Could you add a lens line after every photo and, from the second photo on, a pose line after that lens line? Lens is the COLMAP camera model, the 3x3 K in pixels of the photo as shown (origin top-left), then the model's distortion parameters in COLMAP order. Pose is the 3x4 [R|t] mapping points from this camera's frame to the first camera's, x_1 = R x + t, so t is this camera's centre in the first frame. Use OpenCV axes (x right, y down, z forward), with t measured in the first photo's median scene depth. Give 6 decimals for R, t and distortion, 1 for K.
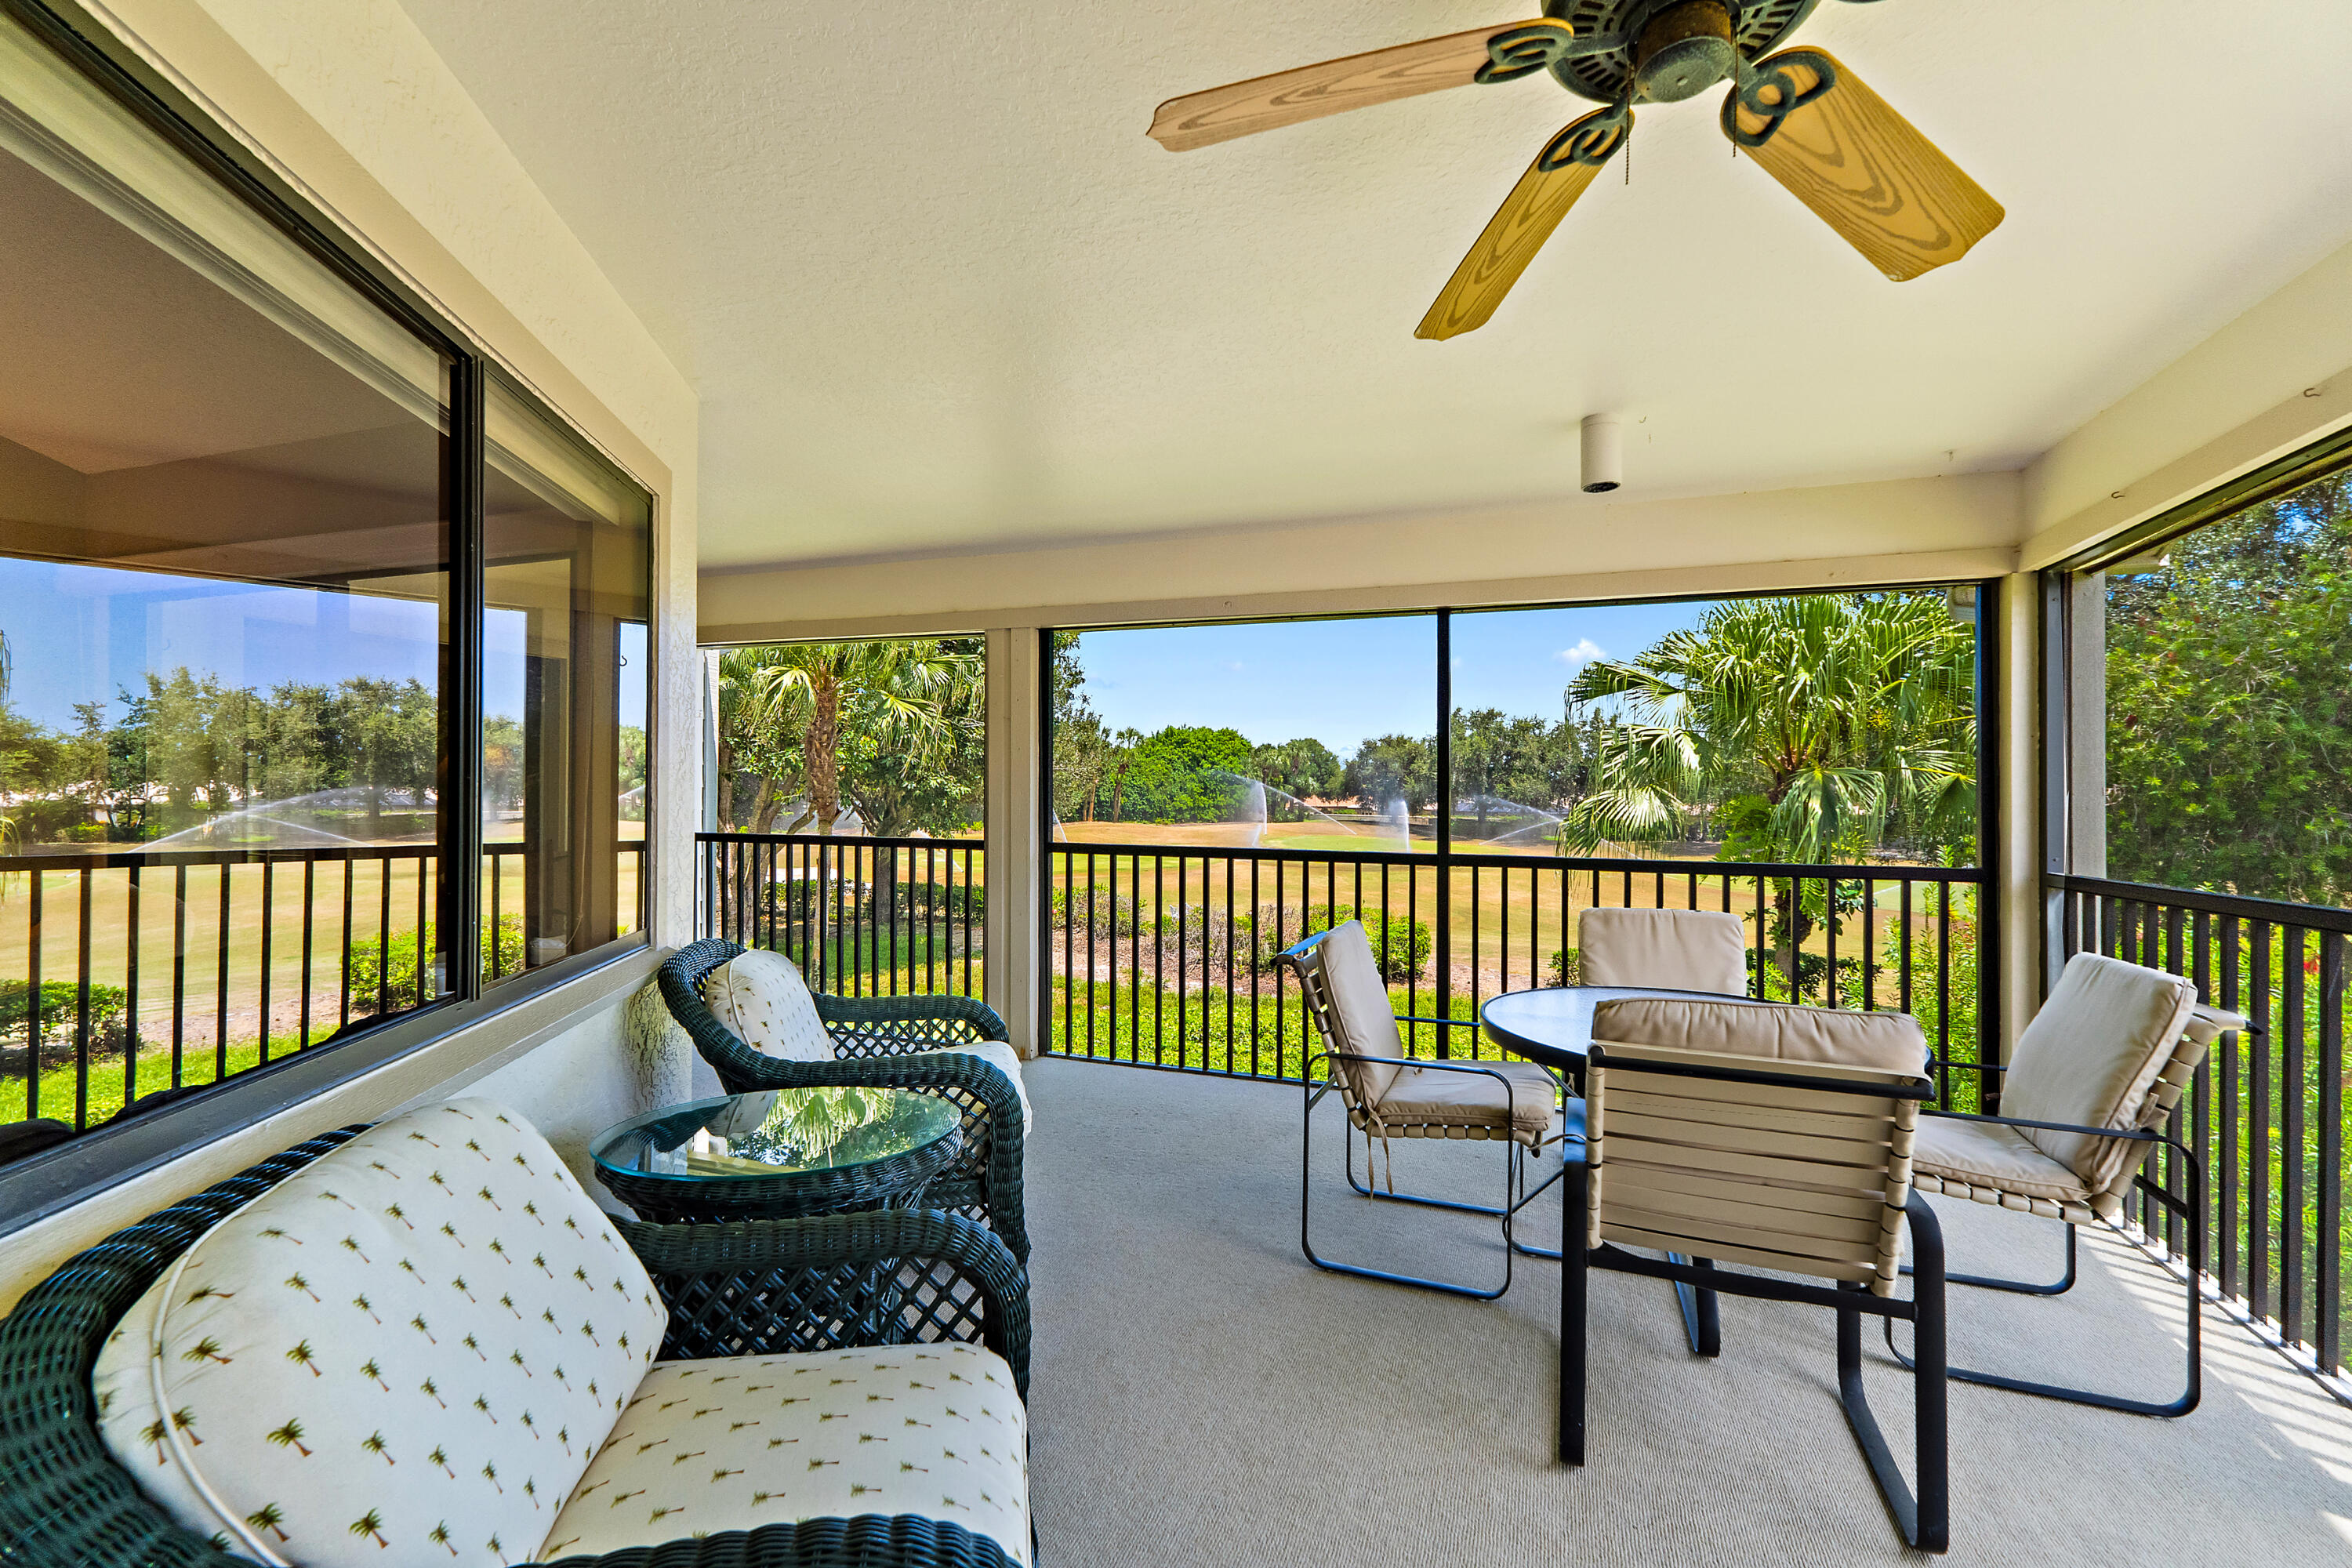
lens RADIAL K [[1004.3, 0, 1195.2], [0, 1004.3, 790.0], [0, 0, 1]] dist [0.003167, 0.000182]
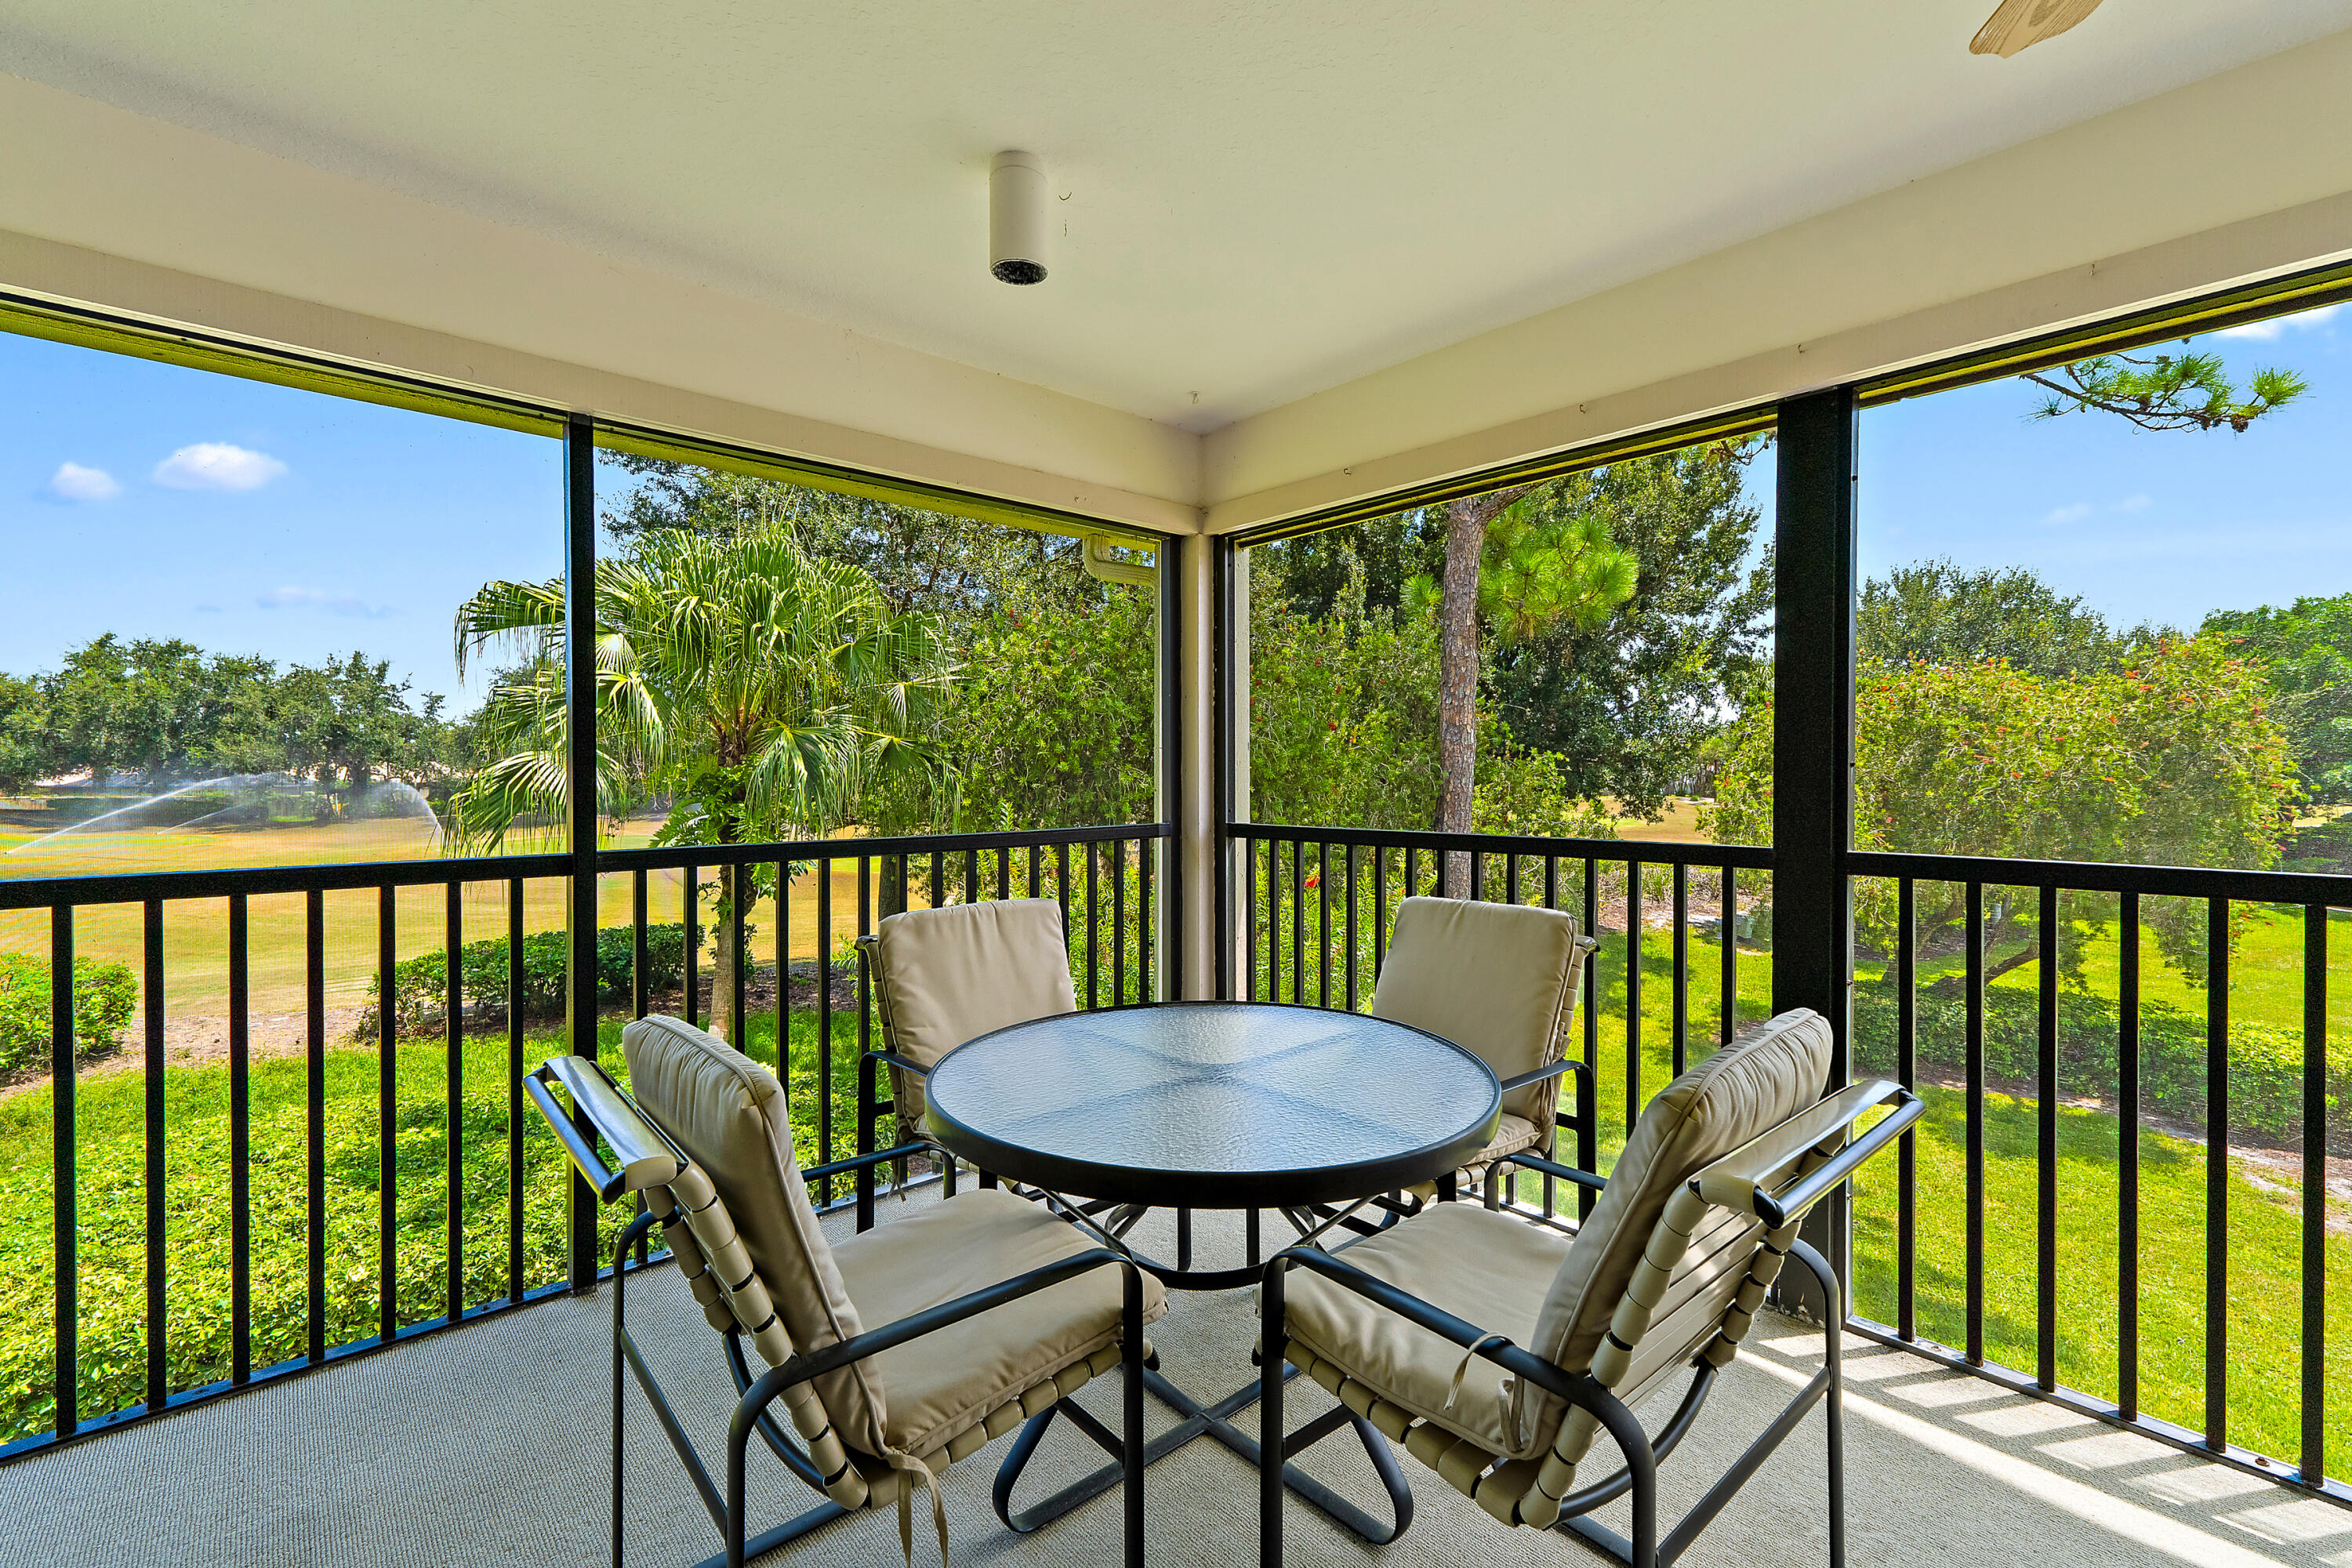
lens RADIAL K [[1025.1, 0, 1177.8], [0, 1025.1, 762.3], [0, 0, 1]] dist [0.001721, 0.000065]
pose [[0.471381, -0.005558, 0.881912, -0.056500], [0.000773, 0.999982, 0.005889, 0.006022], [-0.881929, -0.002095, 0.471377, 0.242710]]
